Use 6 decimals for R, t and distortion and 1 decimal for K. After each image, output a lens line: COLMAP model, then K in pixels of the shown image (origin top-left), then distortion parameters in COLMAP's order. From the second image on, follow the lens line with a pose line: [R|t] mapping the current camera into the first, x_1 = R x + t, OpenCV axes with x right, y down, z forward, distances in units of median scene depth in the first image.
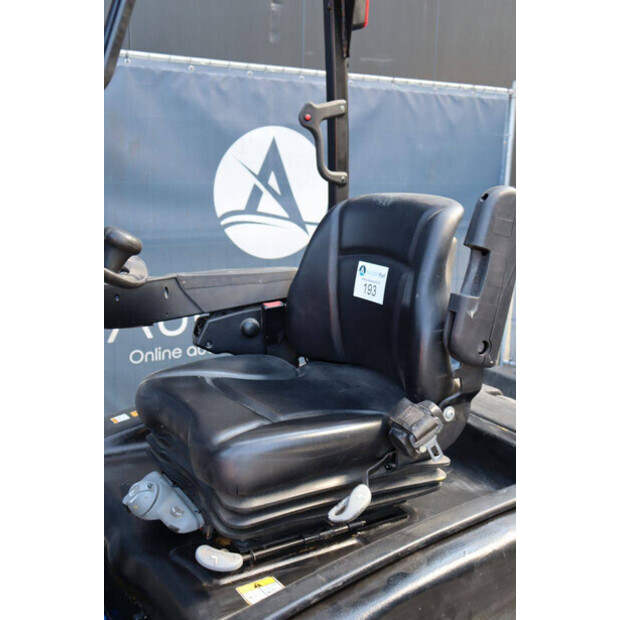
lens RADIAL K [[724.6, 0, 313.1], [0, 724.6, 308.9], [0, 0, 1]] dist [-0.022399, 0.000000]
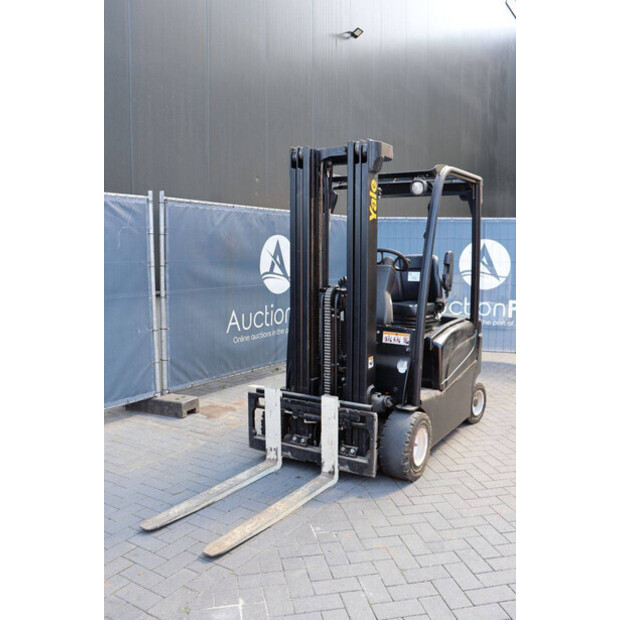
lens RADIAL K [[566.0, 0, 320.2], [0, 566.0, 315.7], [0, 0, 1]] dist [-0.098756, 0.042975]
pose [[0.908401, -0.069904, 0.412216, -0.677173], [0.107197, 0.991908, -0.068023, 0.131644], [-0.404125, 0.105981, 0.908543, -0.625645]]
